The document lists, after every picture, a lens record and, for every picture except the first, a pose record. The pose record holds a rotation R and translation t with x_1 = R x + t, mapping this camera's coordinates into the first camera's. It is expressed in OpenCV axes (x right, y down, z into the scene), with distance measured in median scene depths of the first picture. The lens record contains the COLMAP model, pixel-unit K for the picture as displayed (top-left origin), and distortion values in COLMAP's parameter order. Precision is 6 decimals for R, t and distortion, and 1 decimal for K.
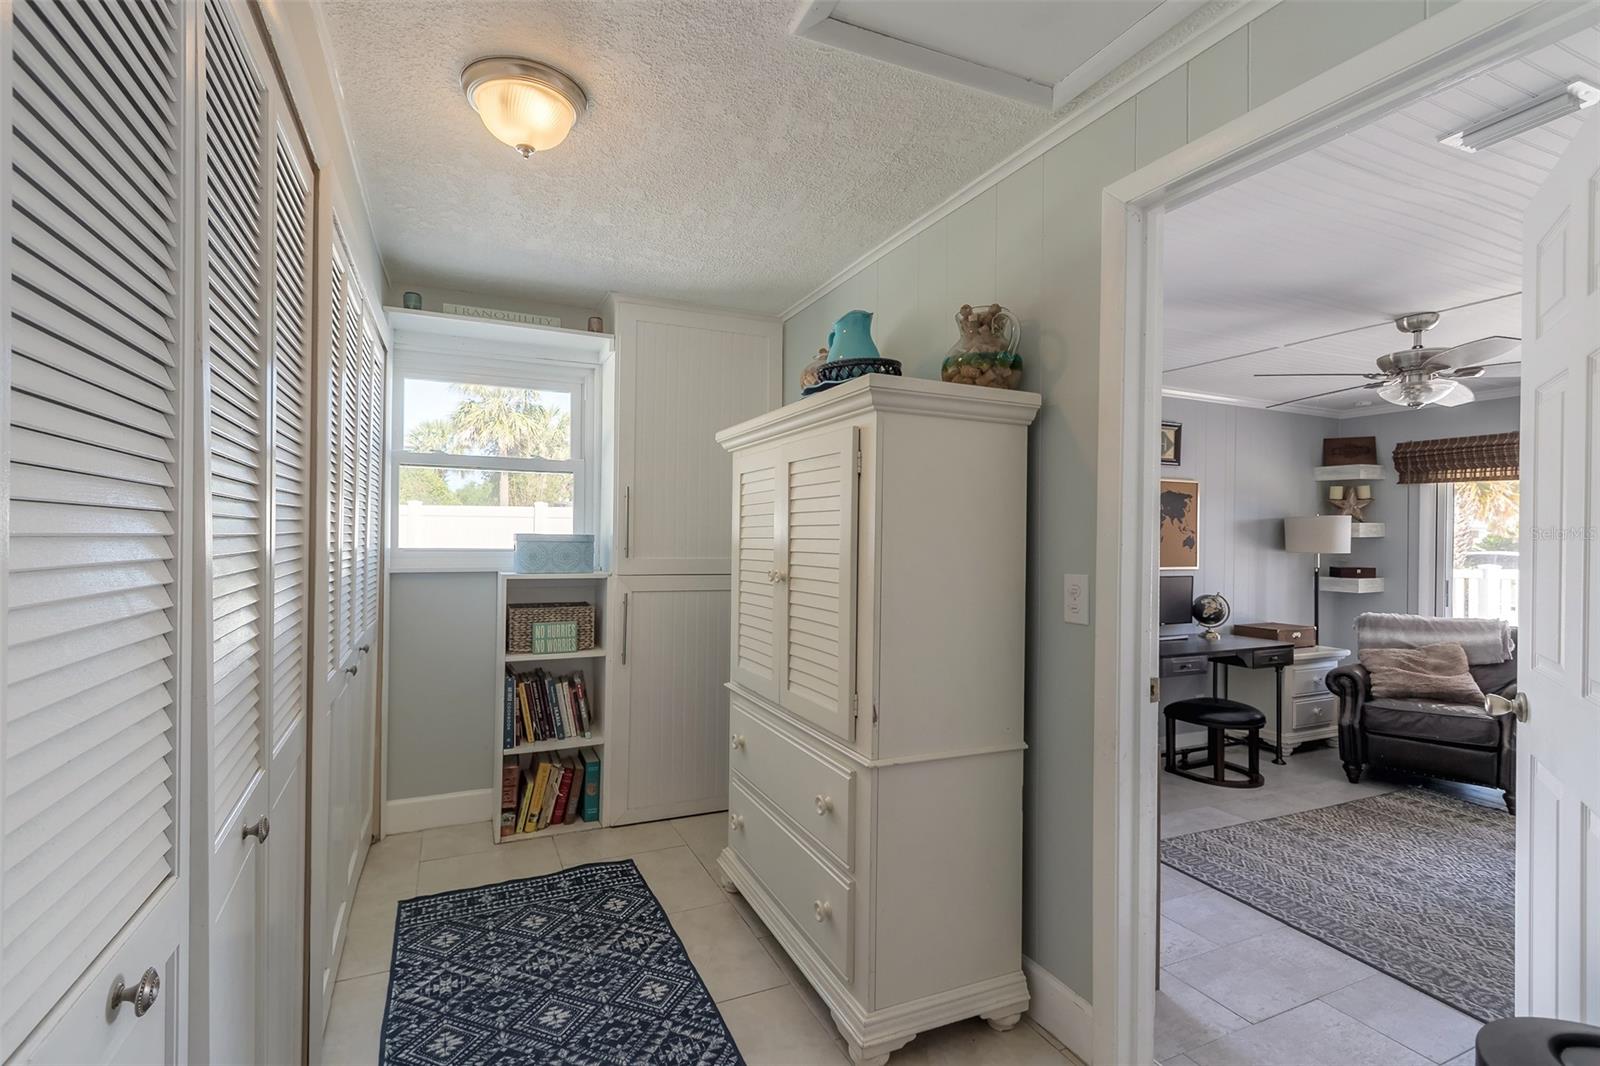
lens RADIAL K [[726.5, 0, 769.5], [0, 726.5, 534.2], [0, 0, 1]] dist [0.004354, -0.000666]
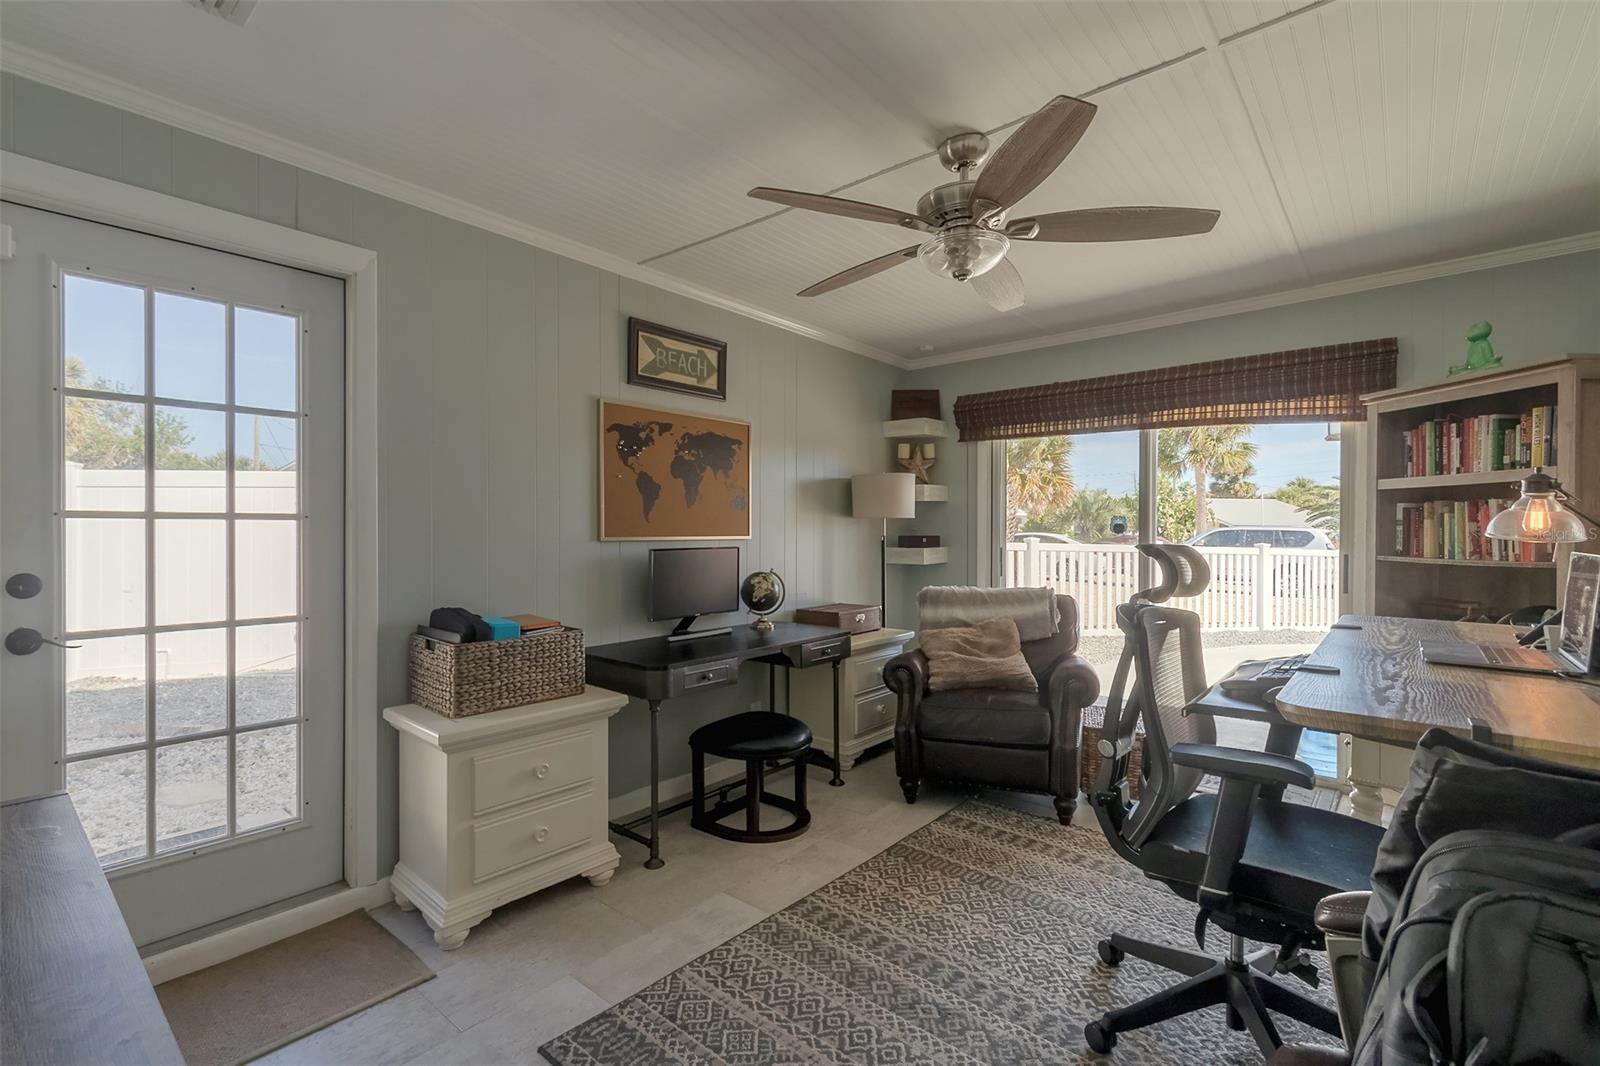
lens RADIAL K [[726.5, 0, 769.5], [0, 726.5, 534.2], [0, 0, 1]] dist [0.004354, -0.000666]
pose [[0.905226, -0.012808, 0.424736, 0.303638], [0.009225, 0.999902, 0.010492, 0.037665], [-0.424829, -0.005580, 0.905256, 0.323755]]
